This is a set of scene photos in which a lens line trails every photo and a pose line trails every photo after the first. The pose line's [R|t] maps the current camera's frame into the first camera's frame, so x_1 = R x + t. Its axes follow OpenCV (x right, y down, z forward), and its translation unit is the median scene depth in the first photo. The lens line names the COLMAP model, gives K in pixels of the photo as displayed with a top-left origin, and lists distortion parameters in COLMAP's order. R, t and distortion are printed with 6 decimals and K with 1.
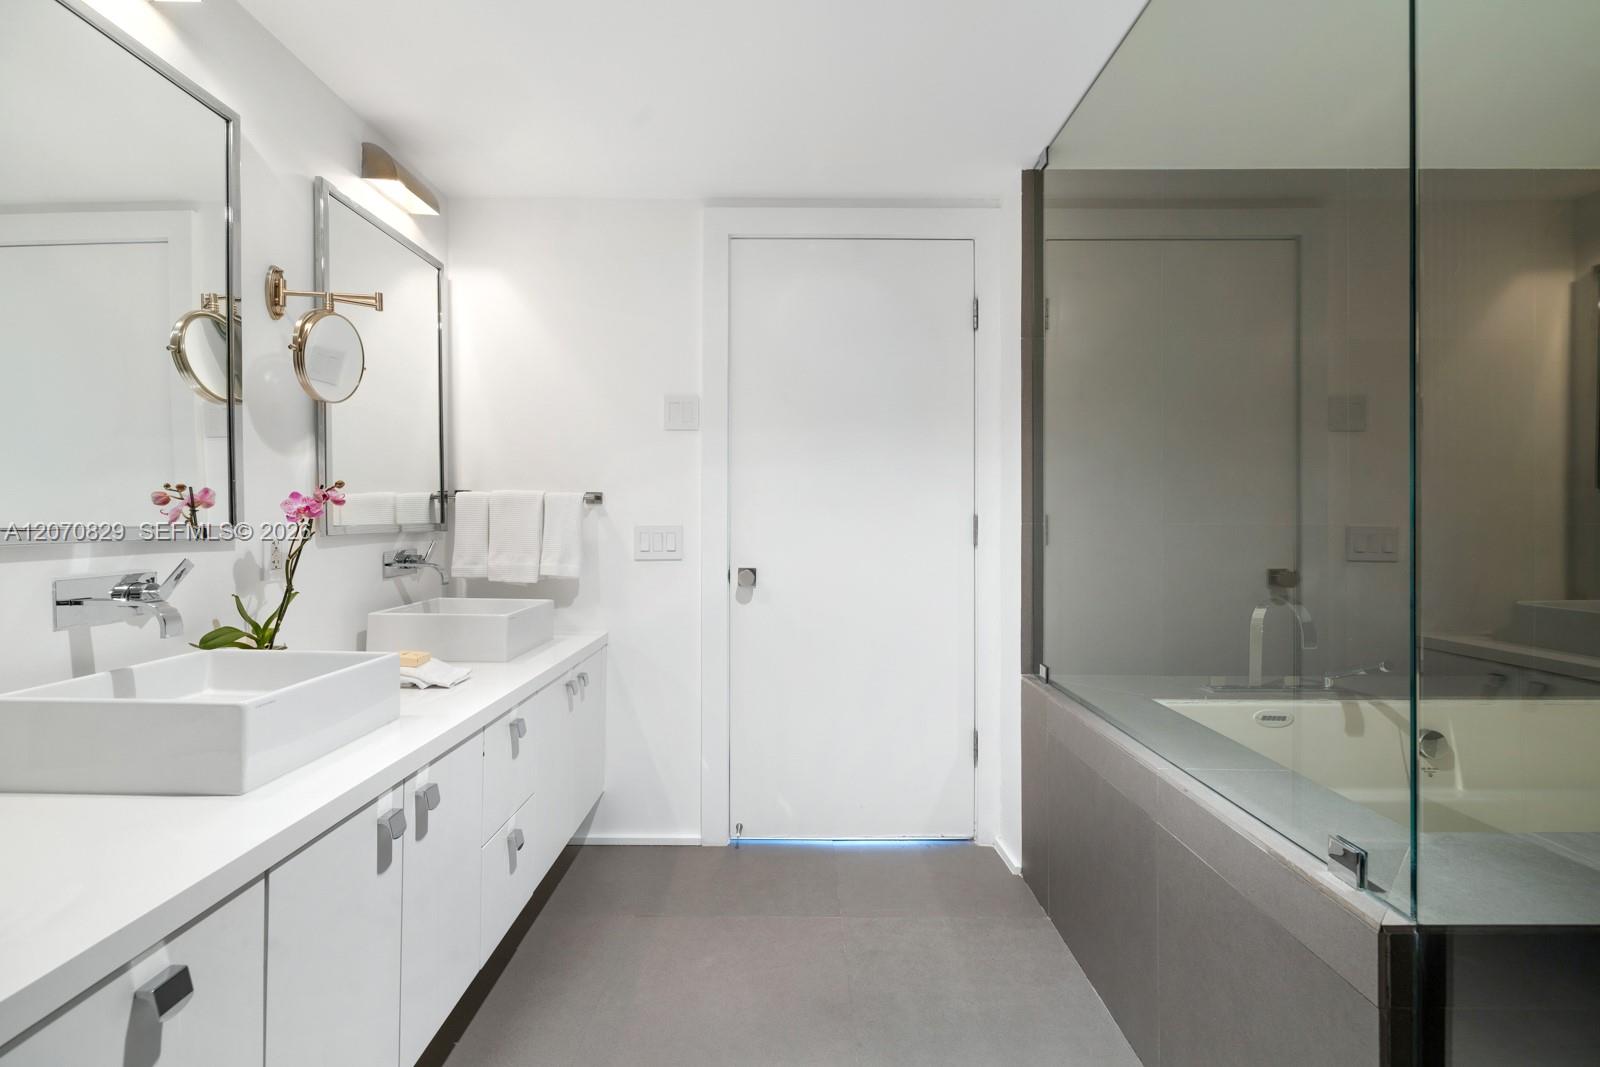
lens RADIAL K [[677.7, 0, 798.0], [0, 677.7, 524.9], [0, 0, 1]] dist [0.002569, -0.007811]
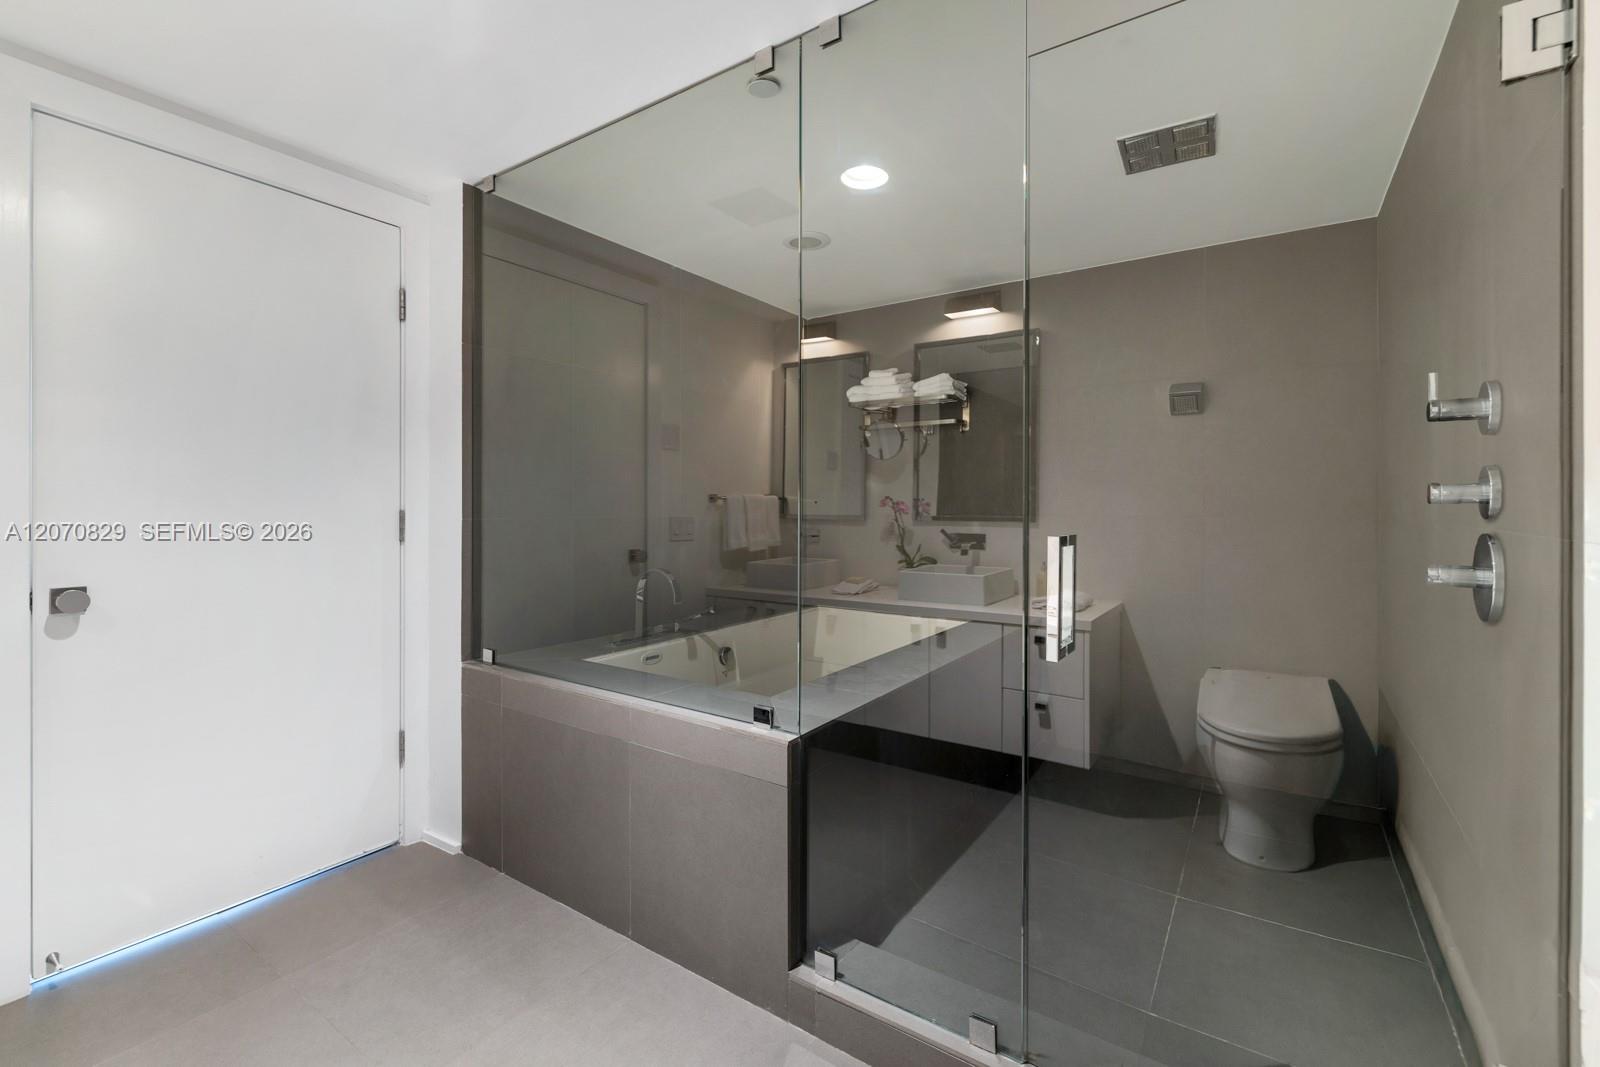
lens RADIAL K [[677.7, 0, 798.0], [0, 677.7, 524.9], [0, 0, 1]] dist [0.002569, -0.007811]
pose [[0.564733, -0.022942, 0.824955, -0.256095], [0.004411, 0.999683, 0.024782, -0.017929], [-0.825262, -0.010356, 0.564655, -0.025061]]
